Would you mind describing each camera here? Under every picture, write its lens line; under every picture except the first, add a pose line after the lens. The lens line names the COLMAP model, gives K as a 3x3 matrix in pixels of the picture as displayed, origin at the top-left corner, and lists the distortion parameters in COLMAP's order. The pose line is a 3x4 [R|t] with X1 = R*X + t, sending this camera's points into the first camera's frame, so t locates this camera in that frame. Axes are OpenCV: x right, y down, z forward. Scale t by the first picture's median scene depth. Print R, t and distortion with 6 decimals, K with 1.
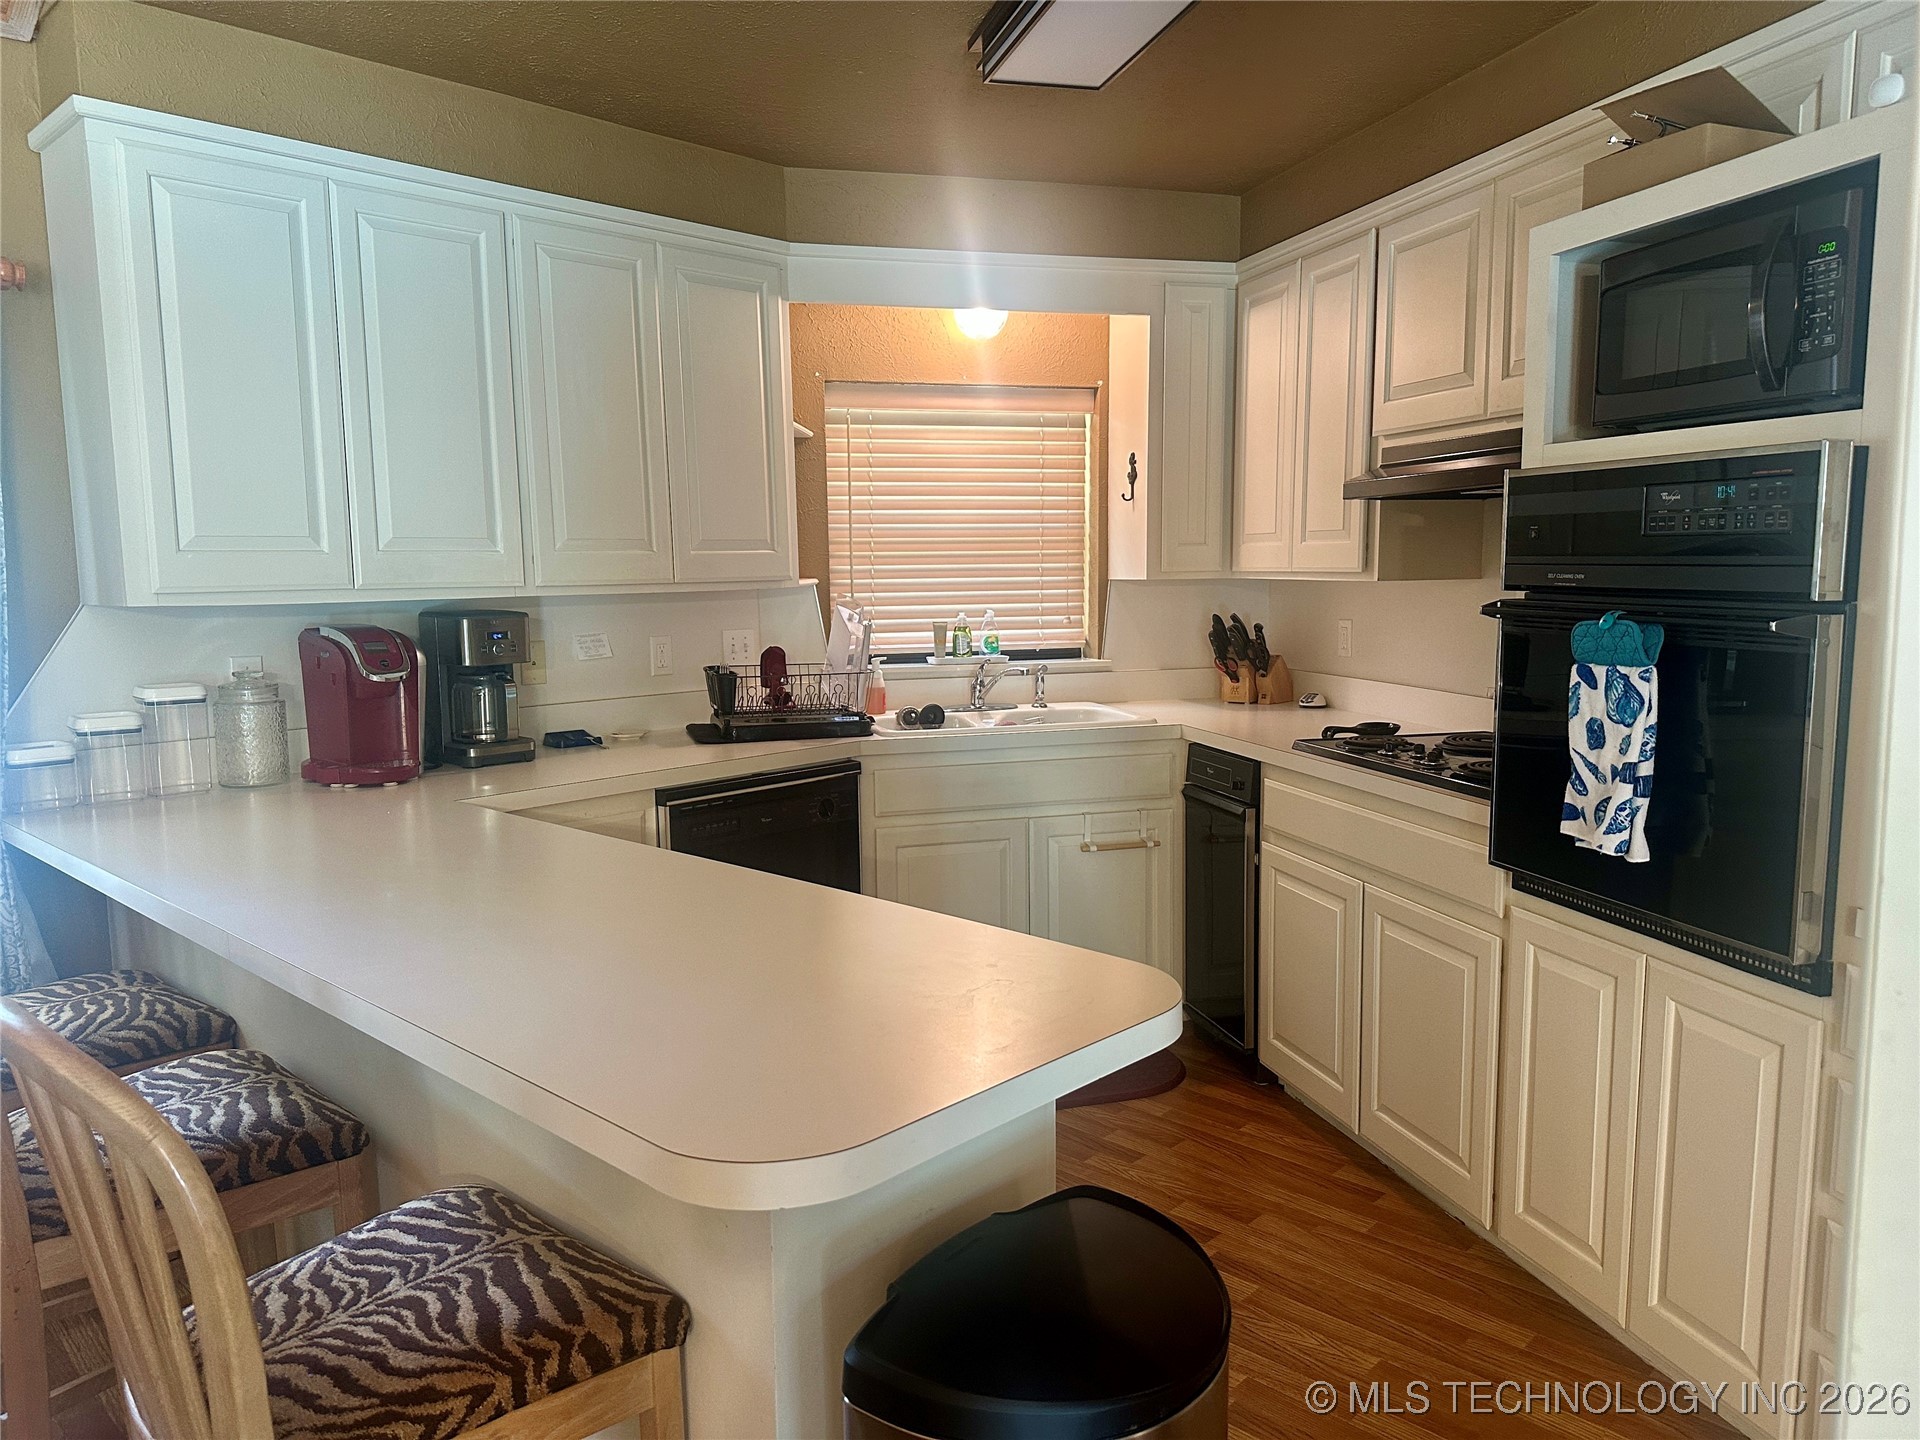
lens RADIAL K [[1338.1, 0, 955.8], [0, 1338.1, 734.3], [0, 0, 1]] dist [0.063060, -0.070363]
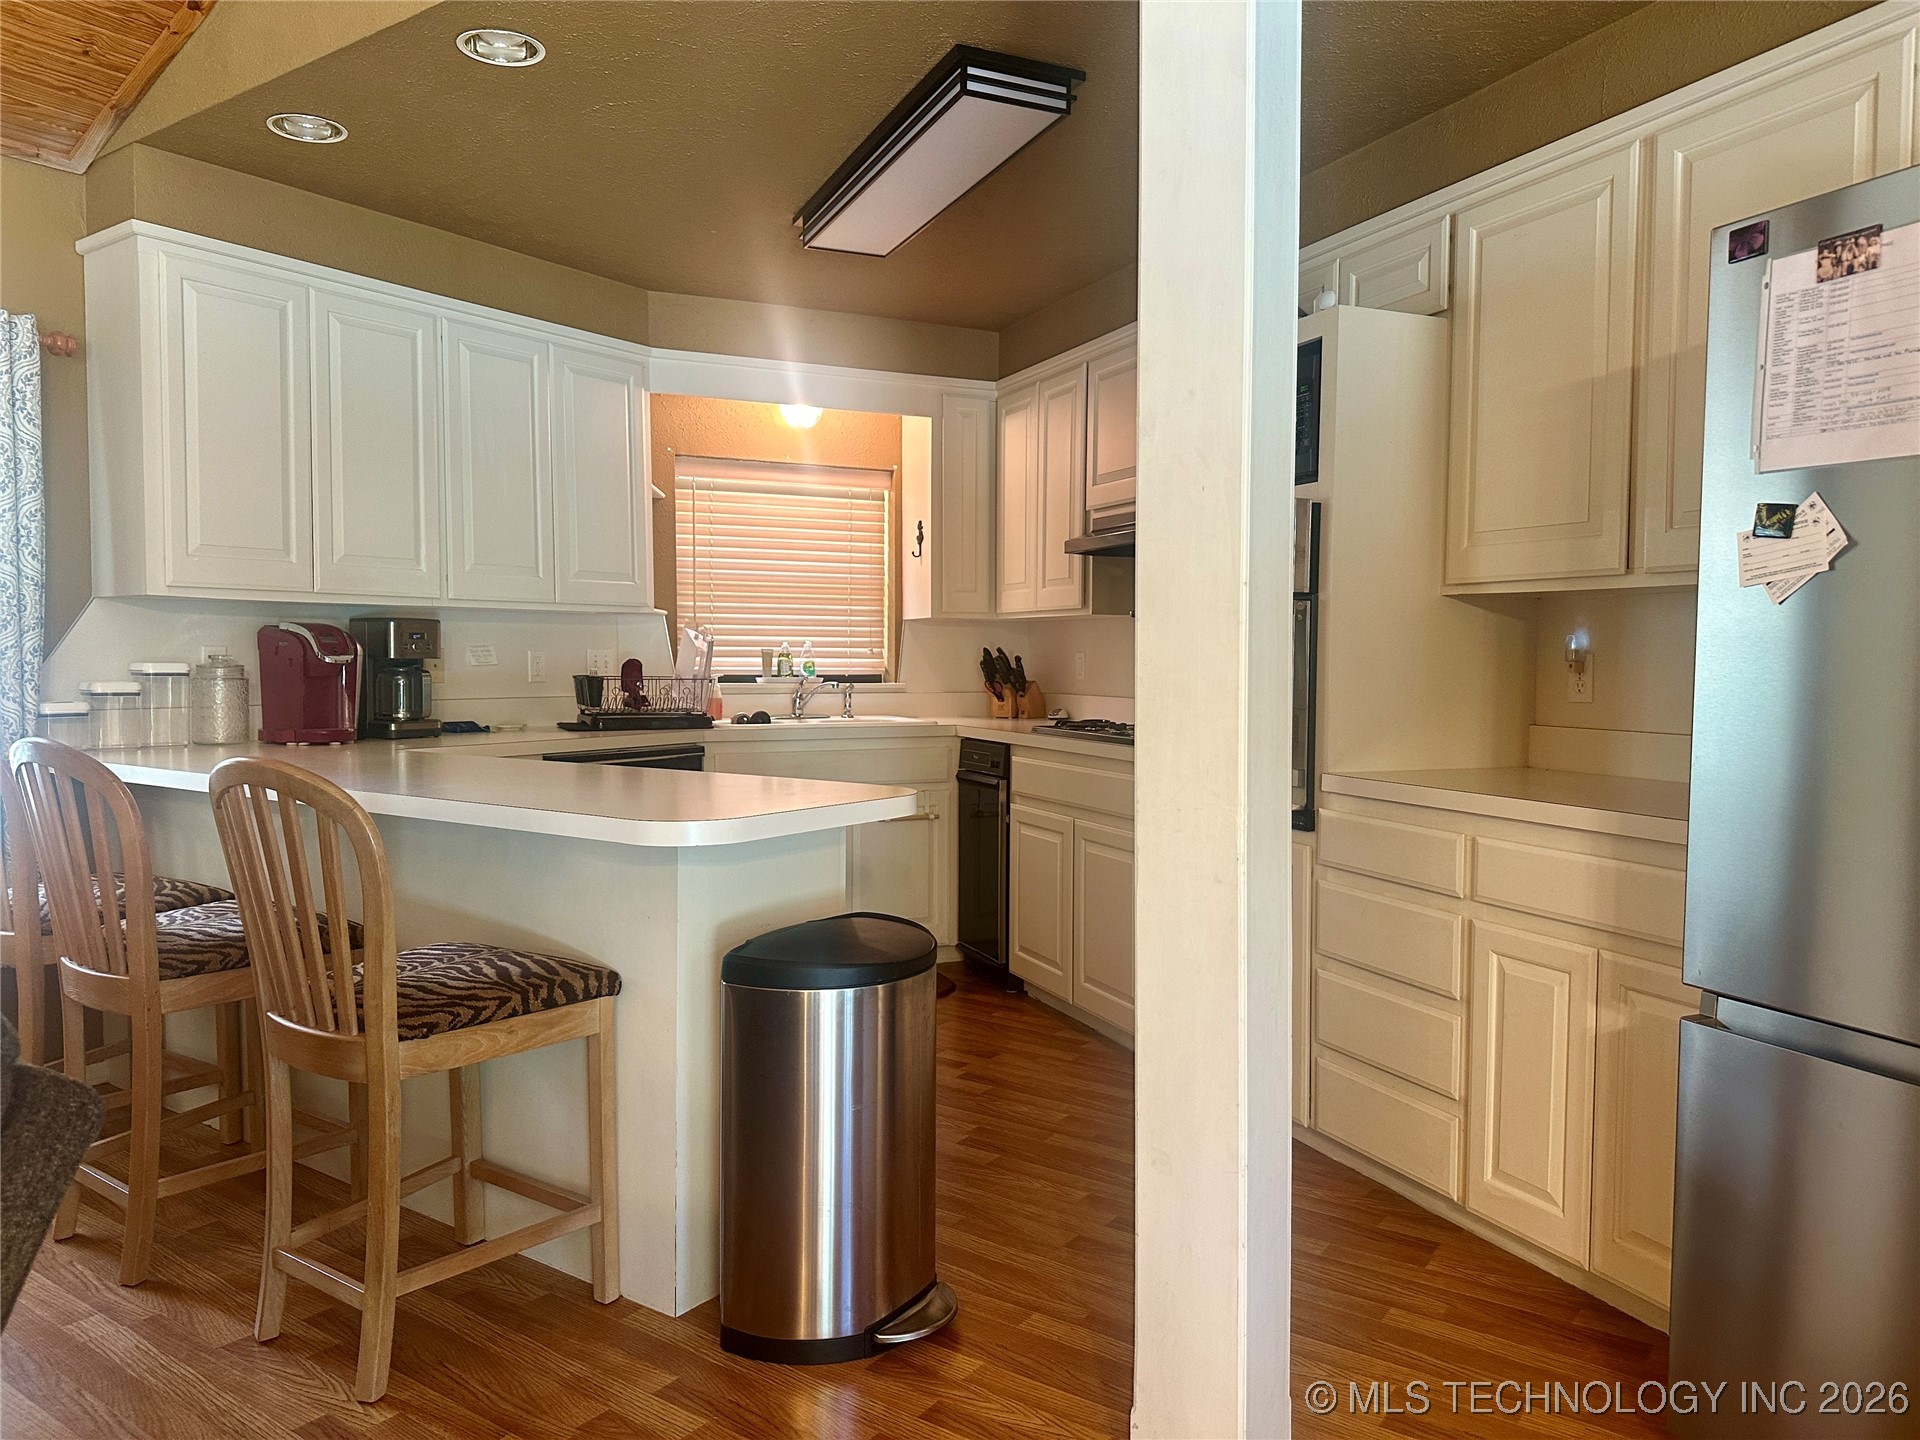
lens RADIAL K [[1338.1, 0, 975.1], [0, 1338.1, 728.2], [0, 0, 1]] dist [0.063060, -0.070363]
pose [[0.988915, 0.009041, 0.148205, -0.005521], [0.002239, 0.997123, -0.075768, 0.102410], [-0.148464, 0.075260, 0.986050, -0.306519]]
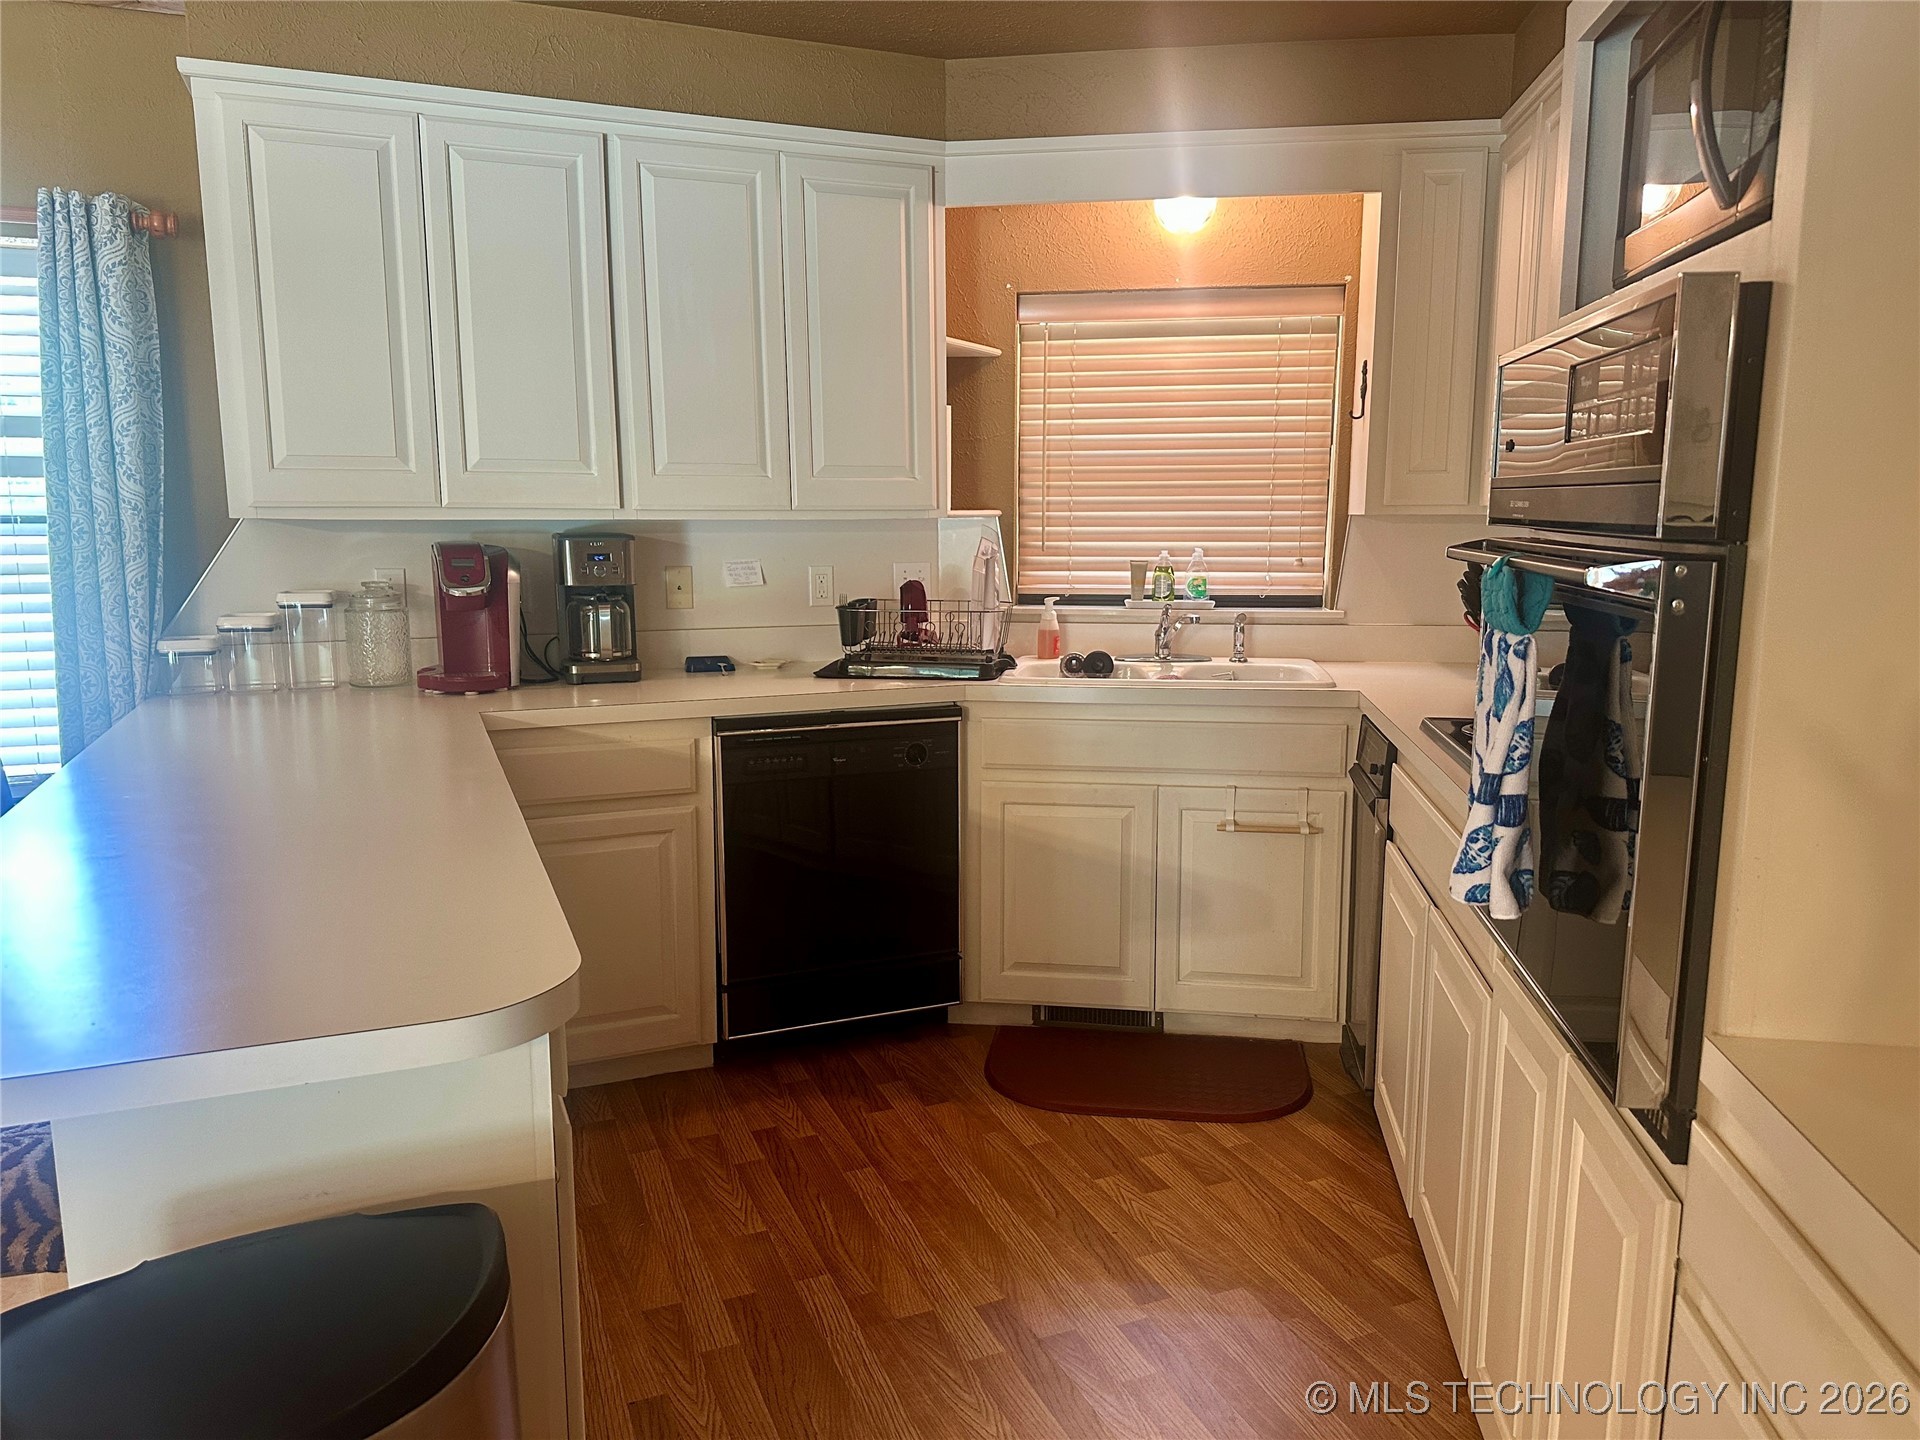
lens RADIAL K [[1338.1, 0, 962.3], [0, 1338.1, 733.1], [0, 0, 1]] dist [0.063060, -0.070363]
pose [[0.913648, 0.079348, -0.398687, 0.303603], [-0.063381, 0.996576, 0.053094, -0.010798], [0.401535, -0.023240, 0.915549, 0.155483]]
